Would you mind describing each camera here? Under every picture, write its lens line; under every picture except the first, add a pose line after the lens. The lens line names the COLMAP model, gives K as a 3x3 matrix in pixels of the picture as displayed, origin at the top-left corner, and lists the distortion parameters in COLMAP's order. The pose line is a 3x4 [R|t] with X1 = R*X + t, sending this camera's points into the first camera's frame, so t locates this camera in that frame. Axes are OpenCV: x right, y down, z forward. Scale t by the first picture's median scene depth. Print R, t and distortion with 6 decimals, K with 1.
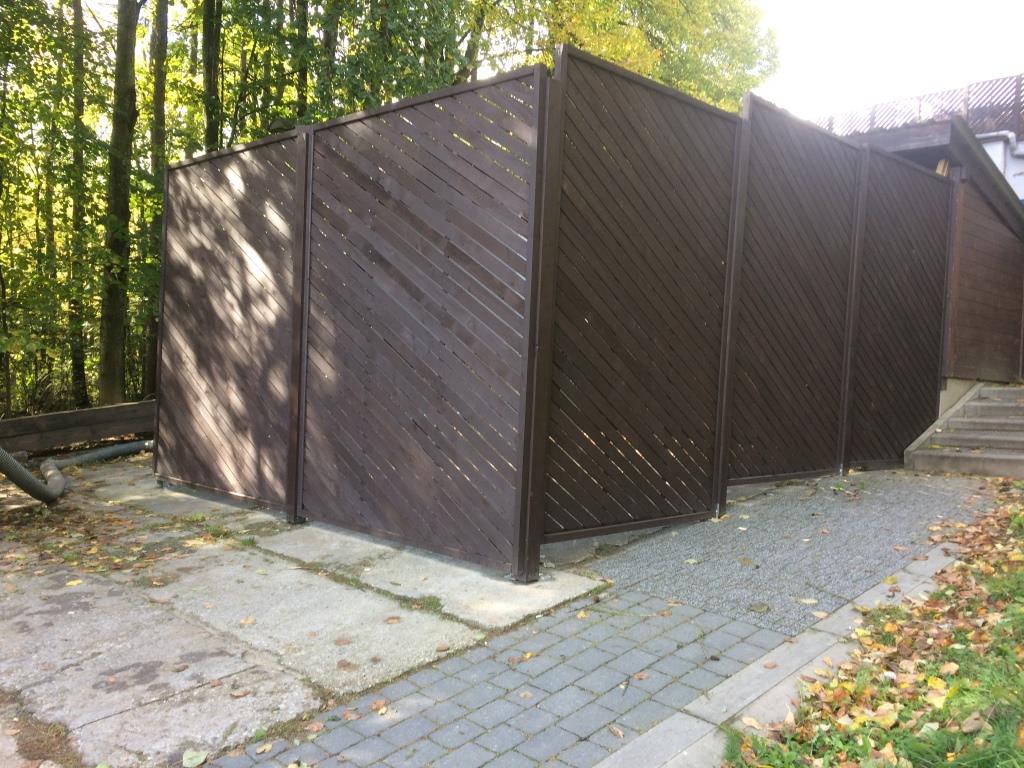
lens RADIAL K [[877.8, 0, 505.0], [0, 877.8, 374.4], [0, 0, 1]] dist [0.072097, -0.091091]
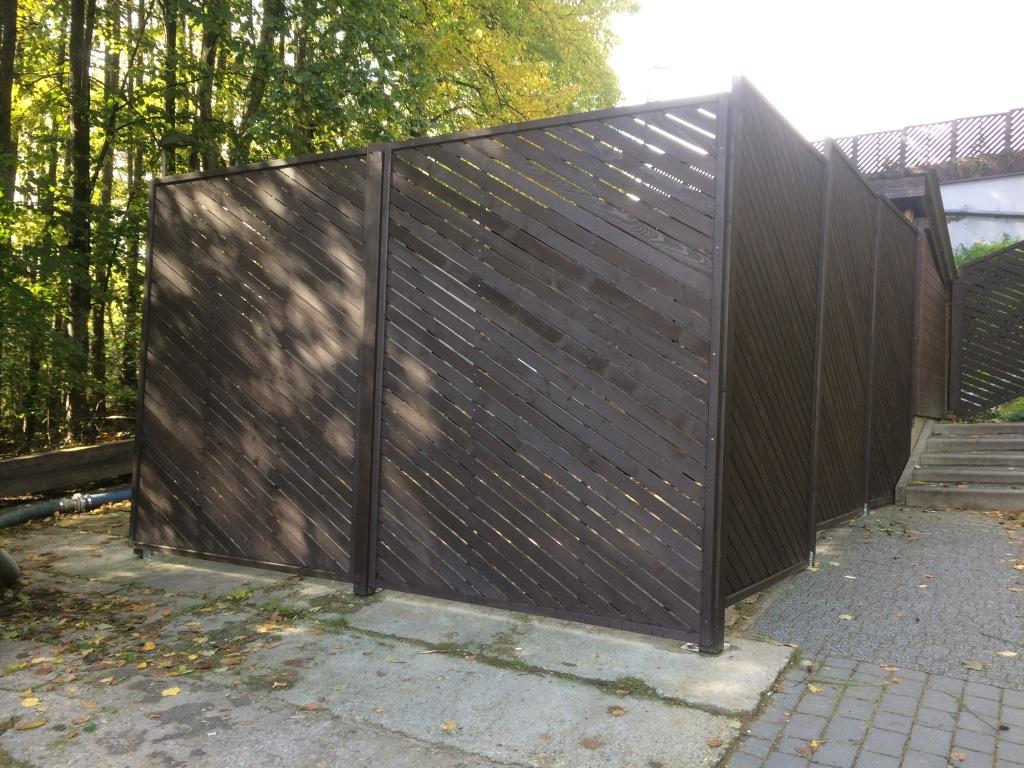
lens RADIAL K [[877.8, 0, 509.7], [0, 877.8, 384.7], [0, 0, 1]] dist [0.072097, -0.091091]
pose [[0.973594, -0.003472, 0.228262, -0.330538], [0.009475, 0.999637, -0.025207, -0.017467], [-0.228092, 0.026704, 0.973273, 0.126867]]
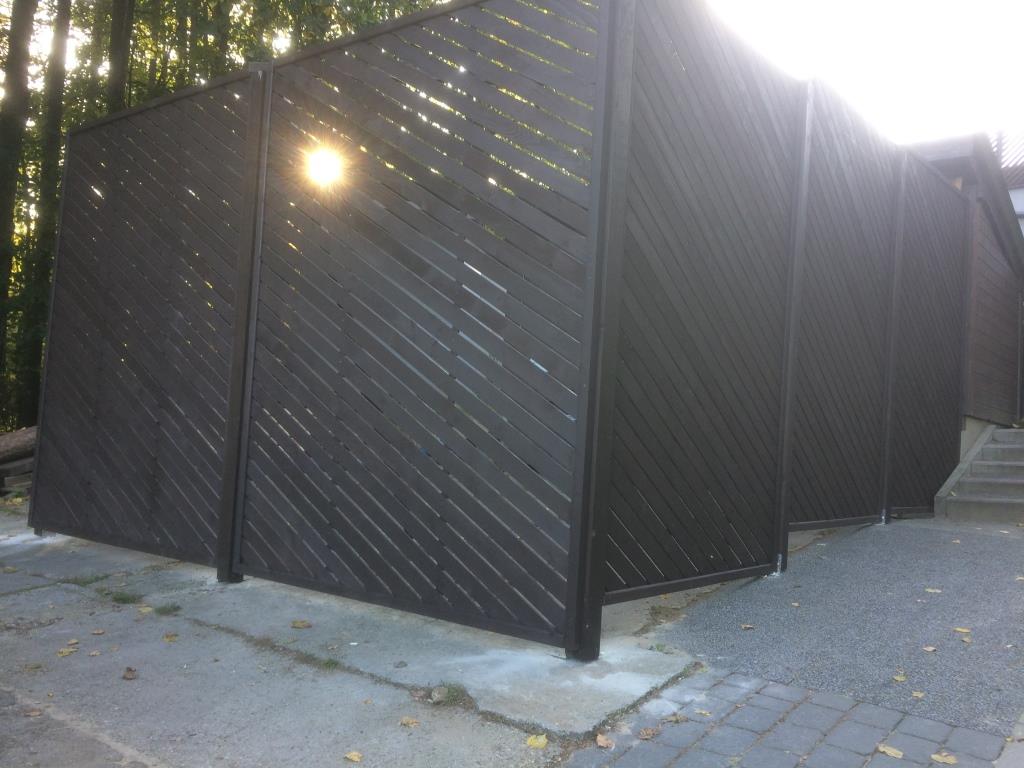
lens RADIAL K [[877.8, 0, 506.9], [0, 877.8, 379.7], [0, 0, 1]] dist [0.072097, -0.091091]
pose [[0.993505, 0.019348, 0.112128, -0.102291], [-0.011922, 0.997714, -0.066522, 0.049914], [-0.113159, 0.064753, 0.991465, 0.246687]]
